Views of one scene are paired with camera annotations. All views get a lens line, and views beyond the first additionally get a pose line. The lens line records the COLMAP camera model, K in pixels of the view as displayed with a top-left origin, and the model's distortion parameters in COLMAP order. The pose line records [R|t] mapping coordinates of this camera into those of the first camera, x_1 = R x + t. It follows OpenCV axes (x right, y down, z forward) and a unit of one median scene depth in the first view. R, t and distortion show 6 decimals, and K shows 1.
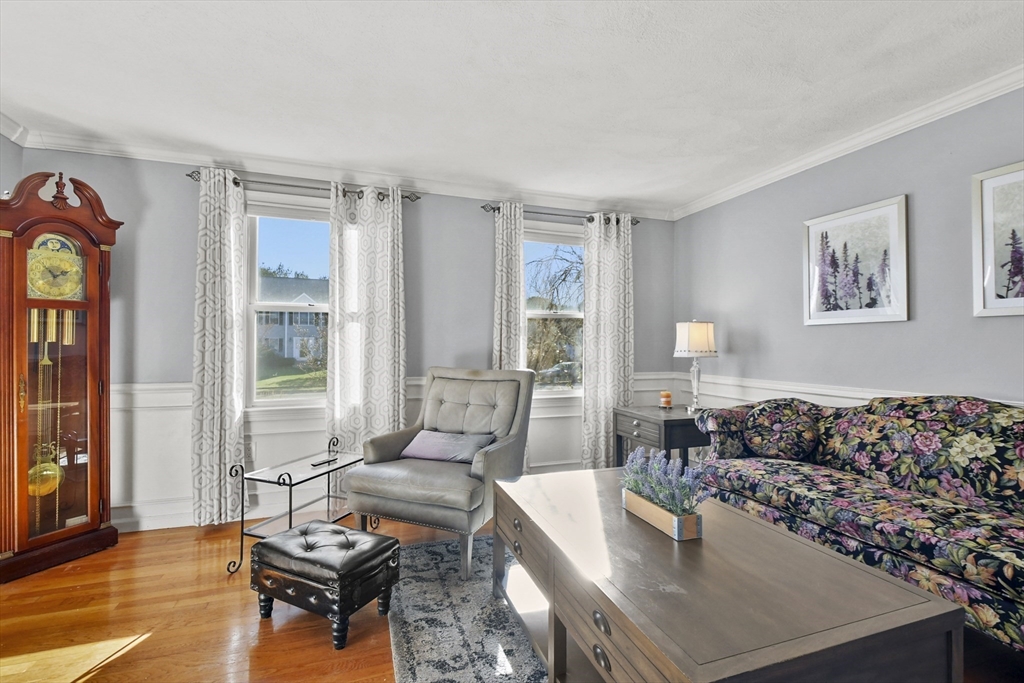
lens RADIAL K [[448.1, 0, 510.9], [0, 448.1, 347.5], [0, 0, 1]] dist [0.011214, -0.007632]
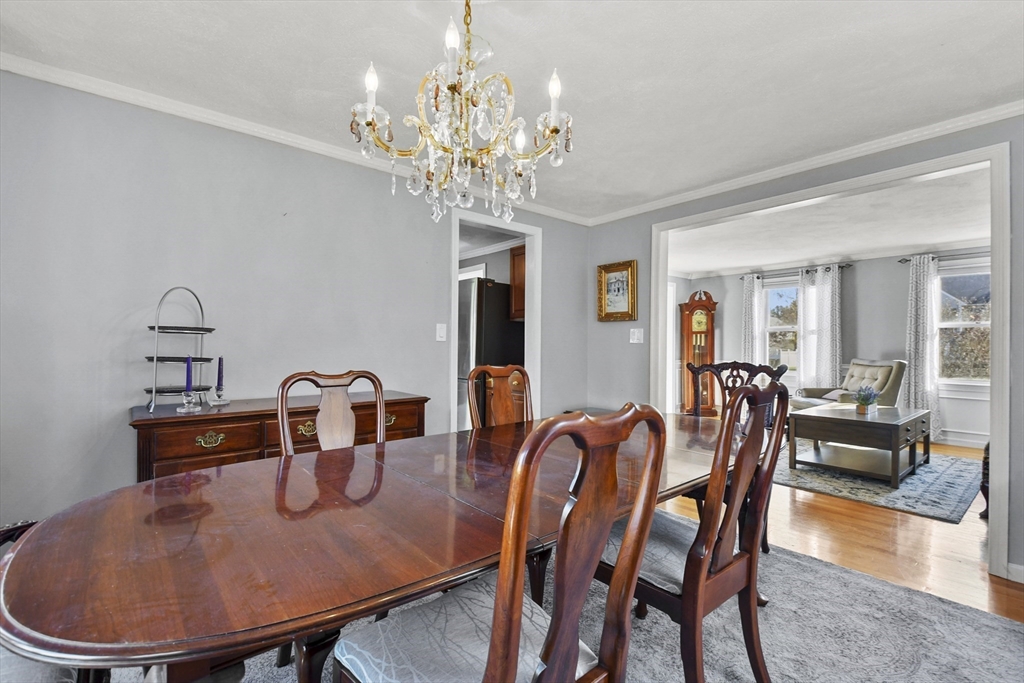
lens RADIAL K [[448.1, 0, 507.5], [0, 448.1, 346.7], [0, 0, 1]] dist [0.011214, -0.007632]
pose [[0.349383, 0.003129, -0.936975, 0.963977], [-0.006147, 0.999981, 0.001047, 0.002933], [0.936960, 0.005393, 0.349395, -0.892216]]
